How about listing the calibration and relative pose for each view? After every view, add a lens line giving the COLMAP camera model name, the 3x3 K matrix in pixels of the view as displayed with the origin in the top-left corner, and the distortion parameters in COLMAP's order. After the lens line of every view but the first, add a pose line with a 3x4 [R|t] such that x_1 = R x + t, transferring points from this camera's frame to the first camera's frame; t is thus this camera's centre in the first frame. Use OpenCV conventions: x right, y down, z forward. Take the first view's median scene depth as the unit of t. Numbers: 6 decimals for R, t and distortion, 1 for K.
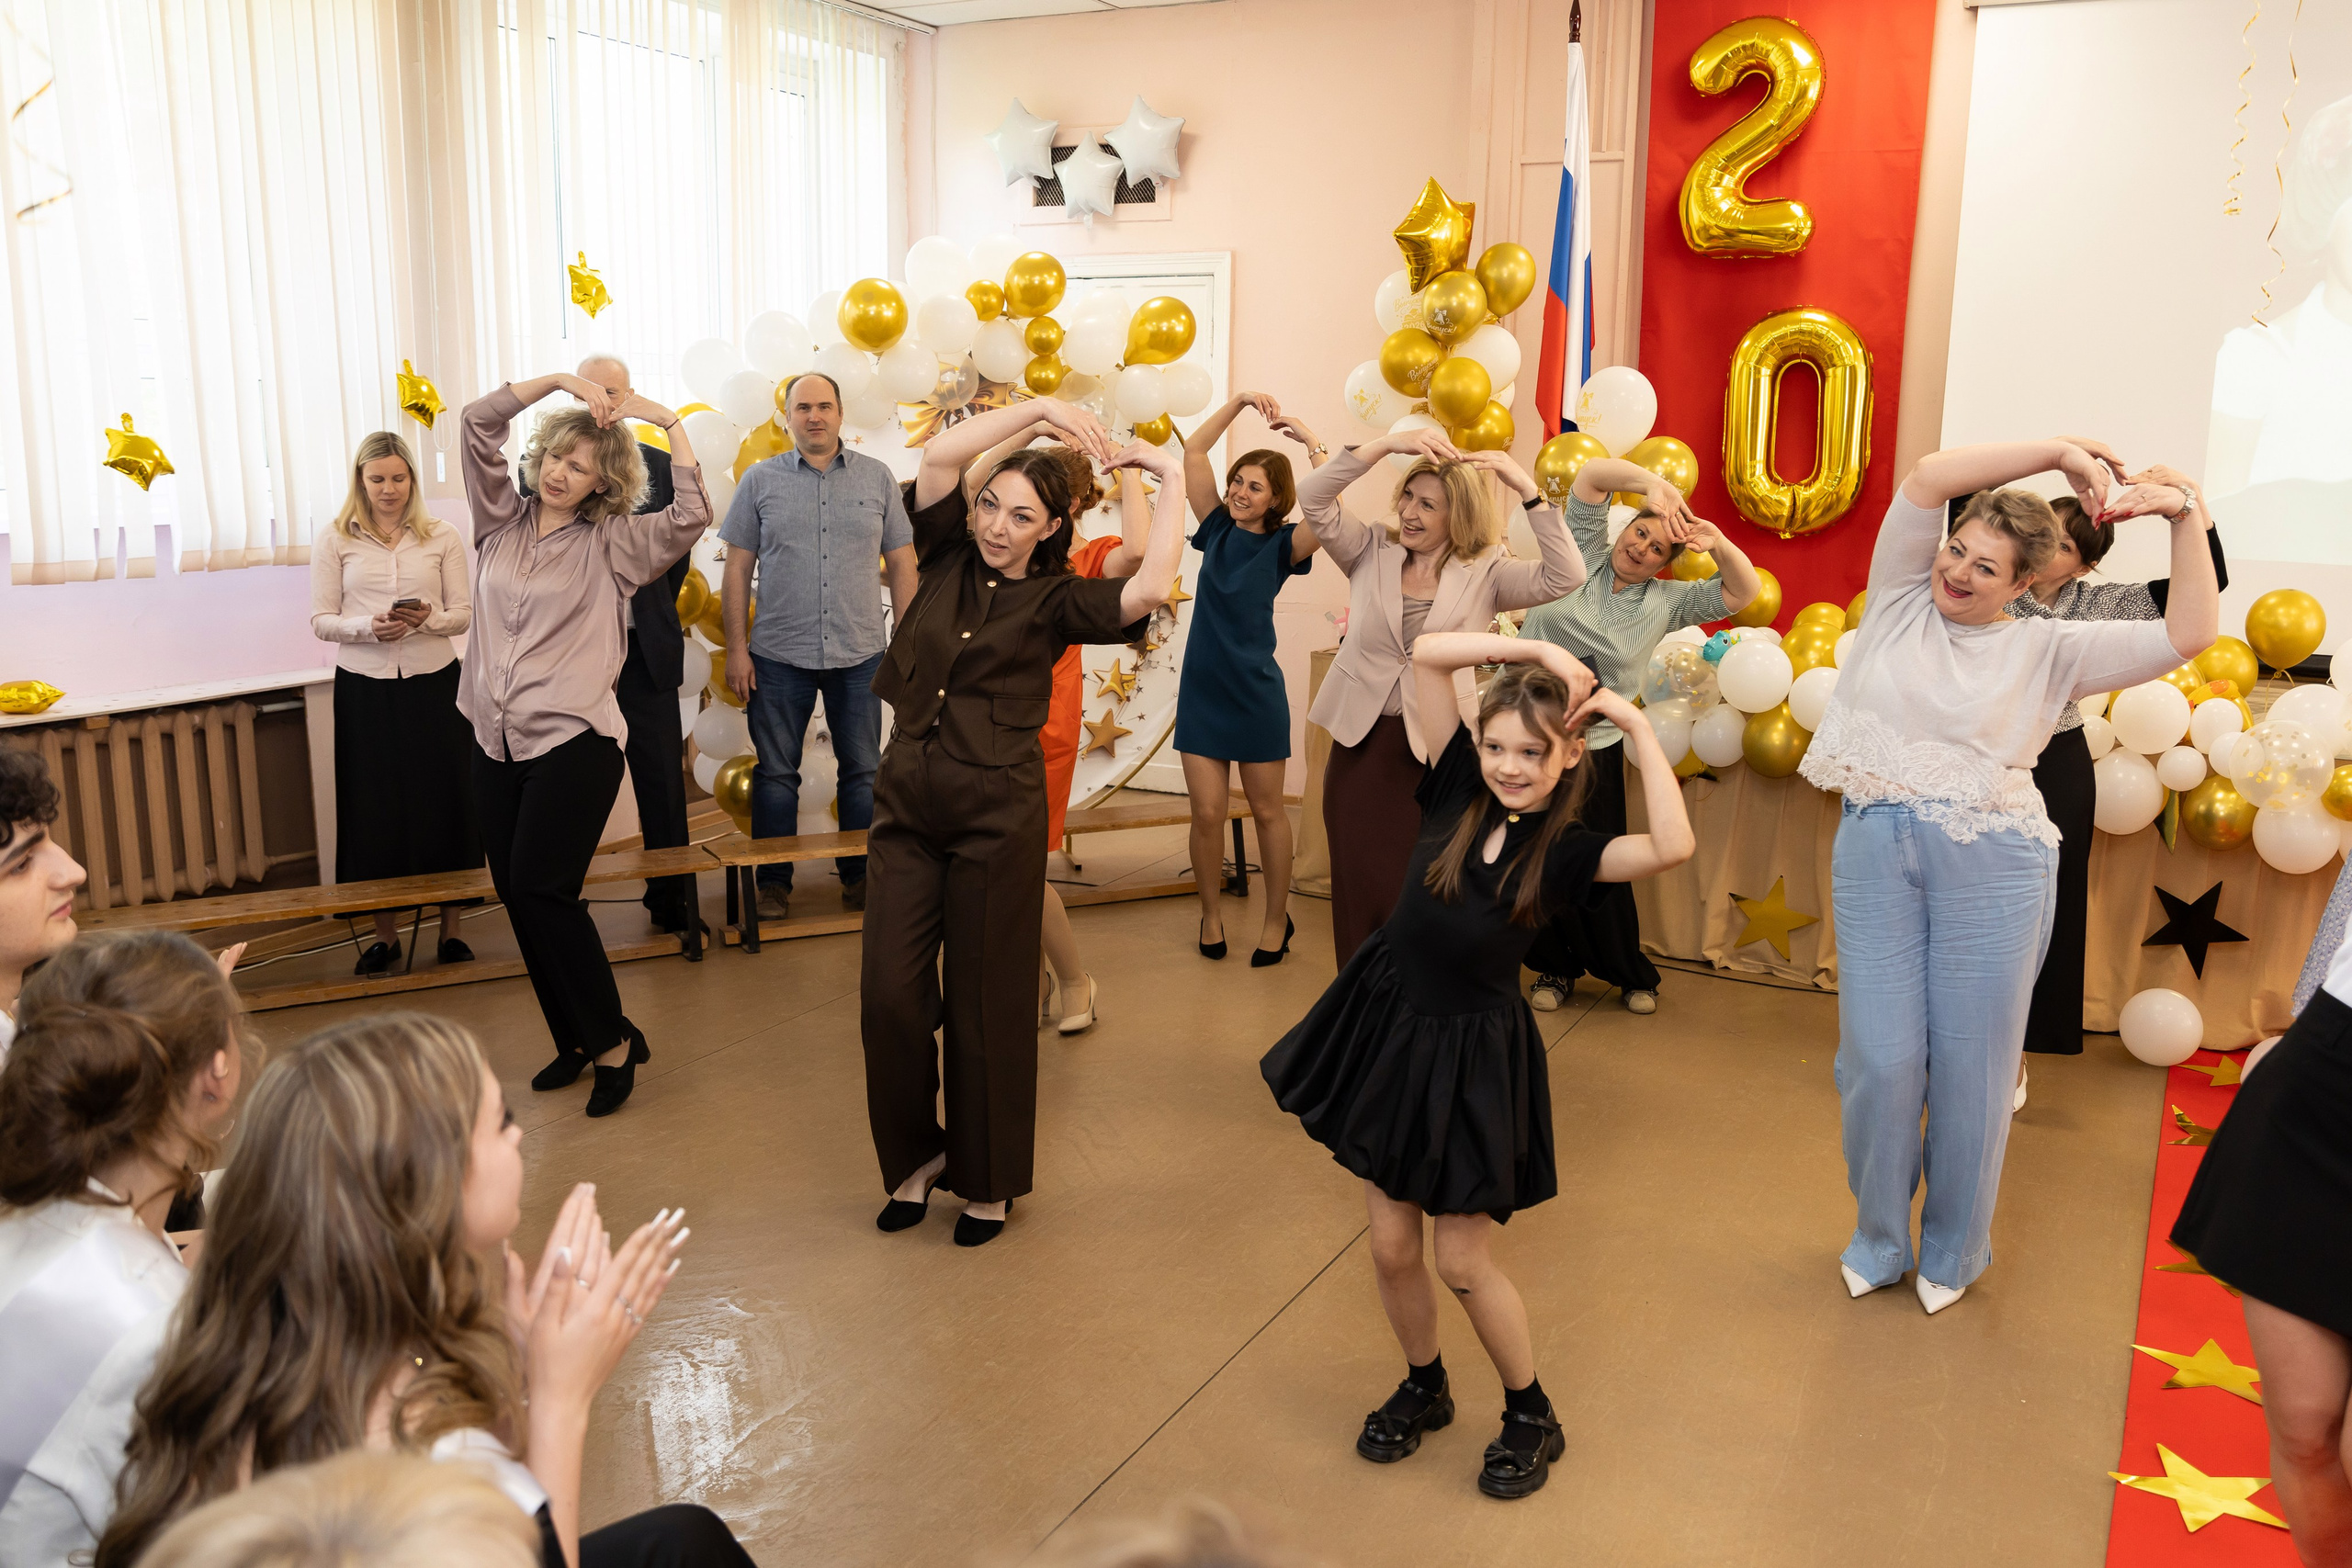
lens RADIAL K [[1962.2, 0, 1172.6], [0, 1962.2, 787.5], [0, 0, 1]] dist [-0.013073, 0.004998]
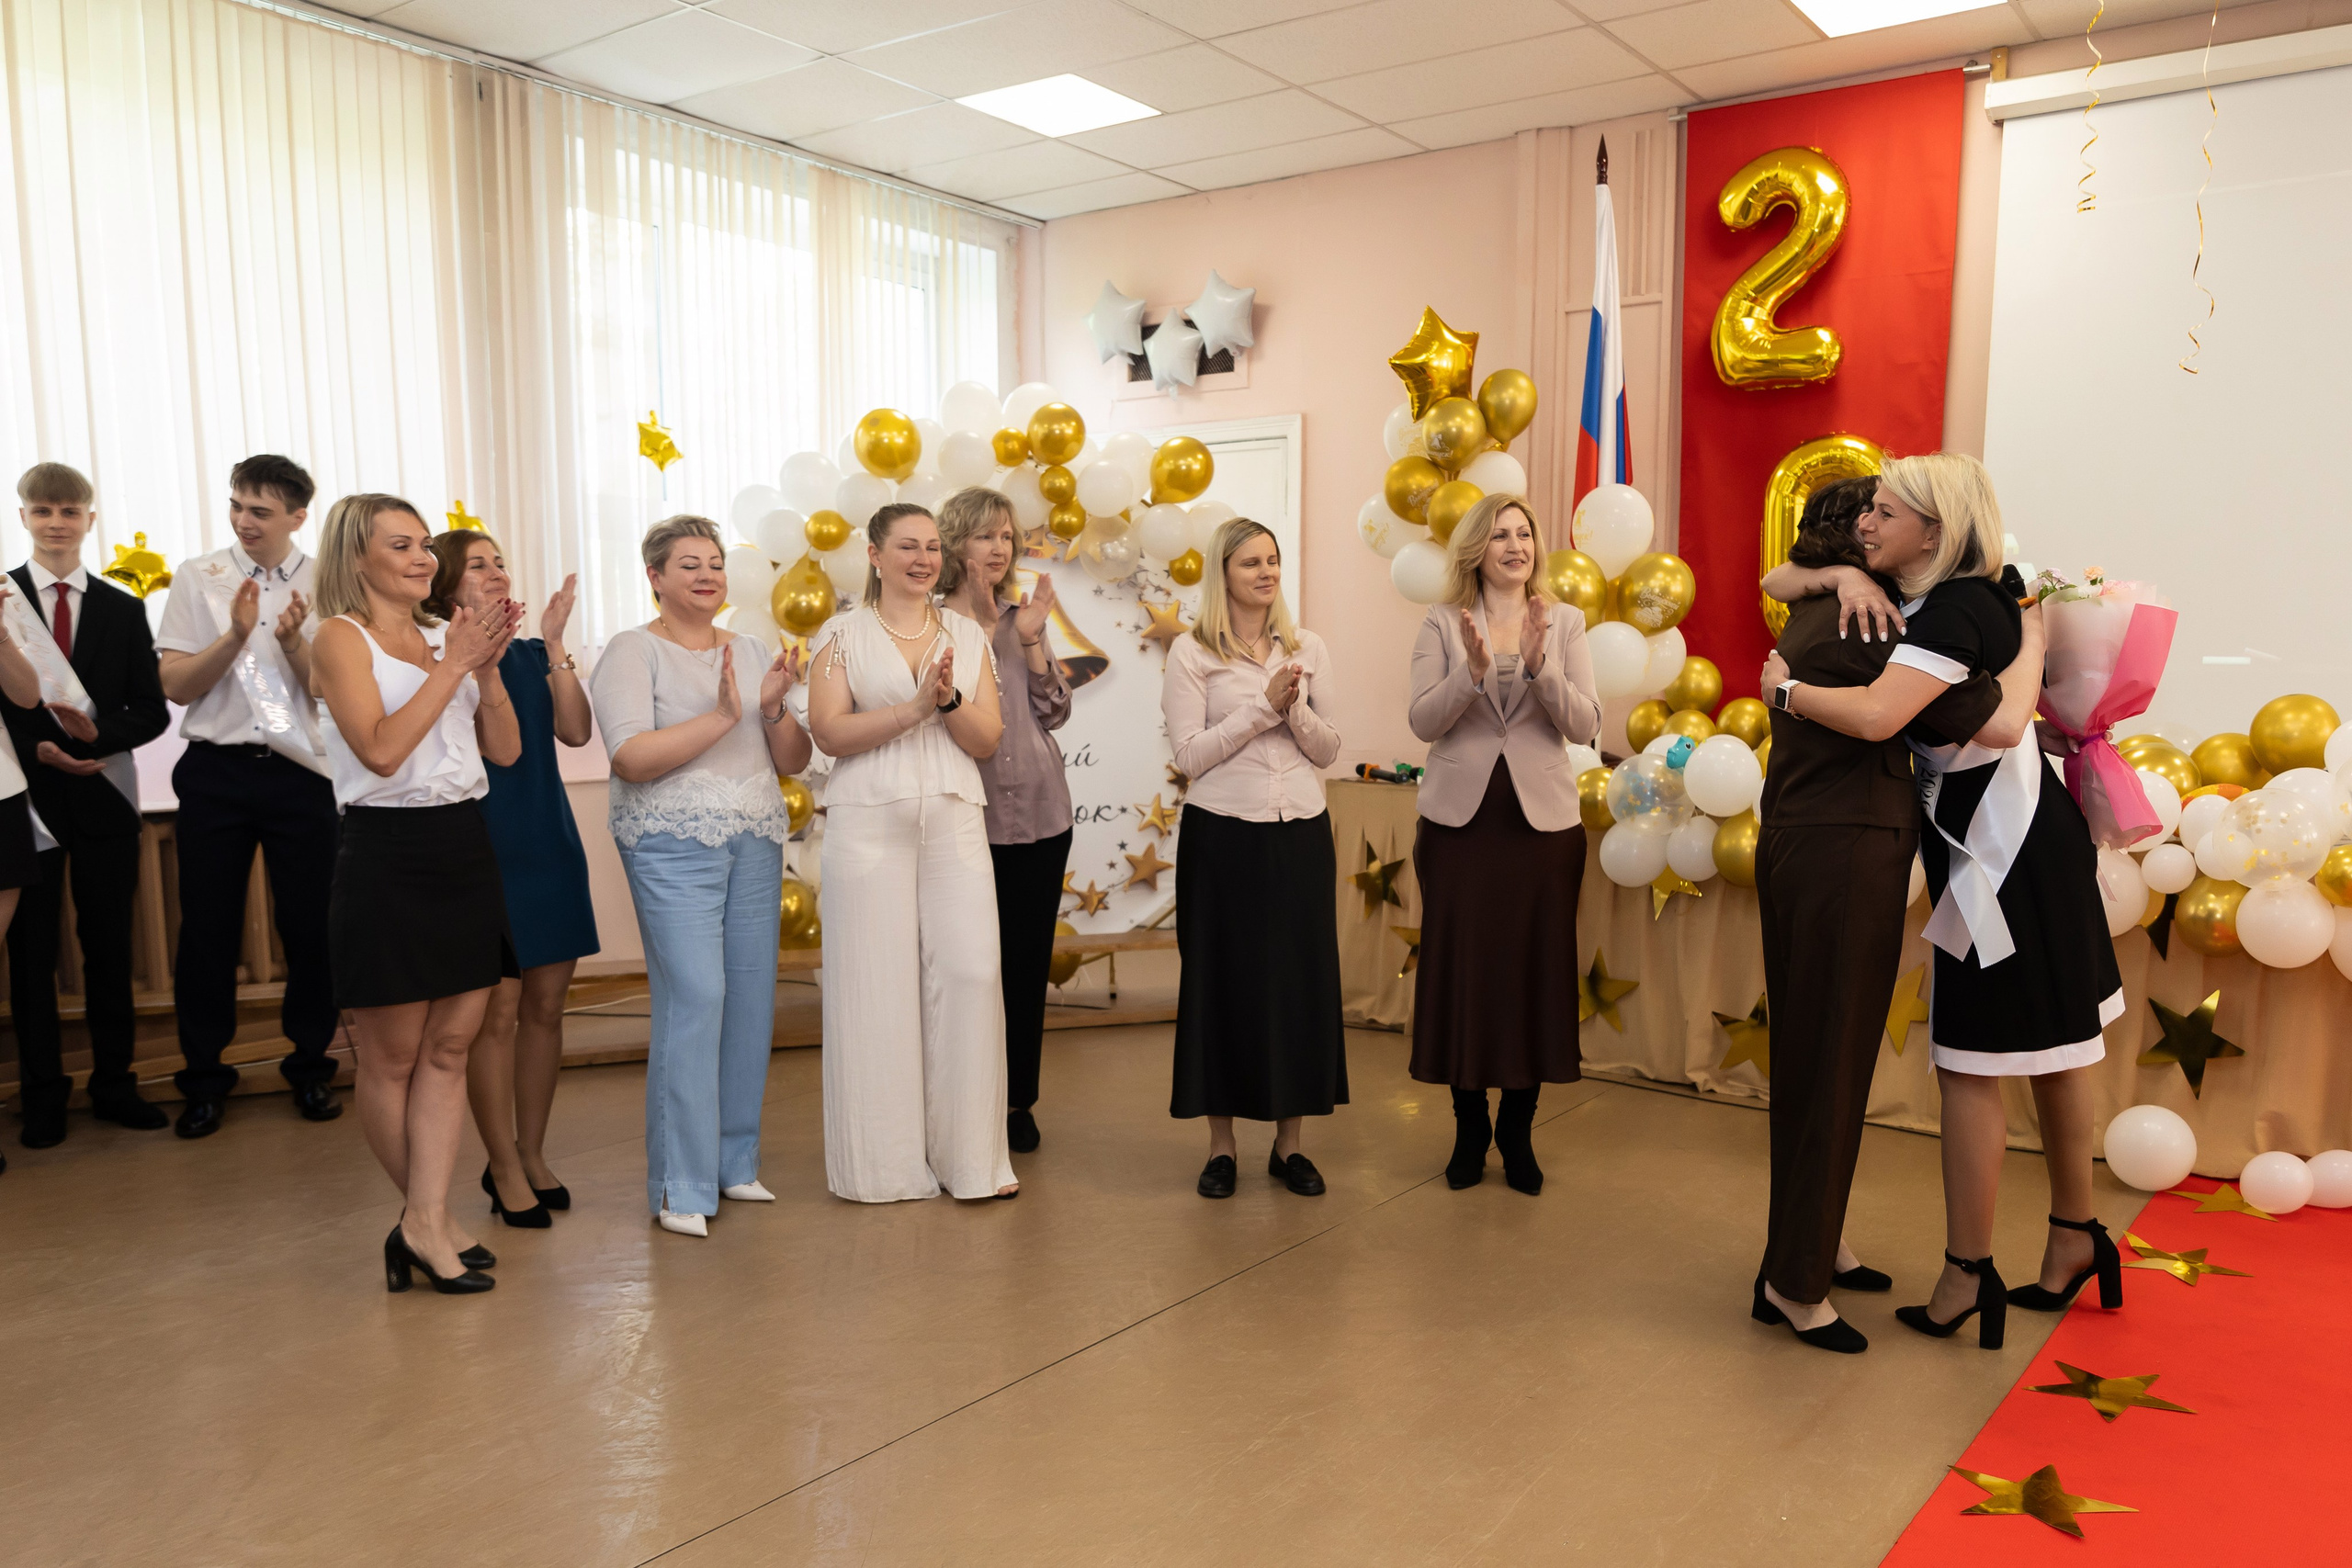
lens RADIAL K [[1800.4, 0, 1233.7], [0, 1800.4, 865.7], [0, 0, 1]] dist [0.009882, -0.008420]
pose [[0.991731, 0.003772, -0.128277, 0.141250], [-0.013114, 0.997314, -0.072062, 0.042234], [0.127660, 0.073148, 0.989117, 0.079532]]
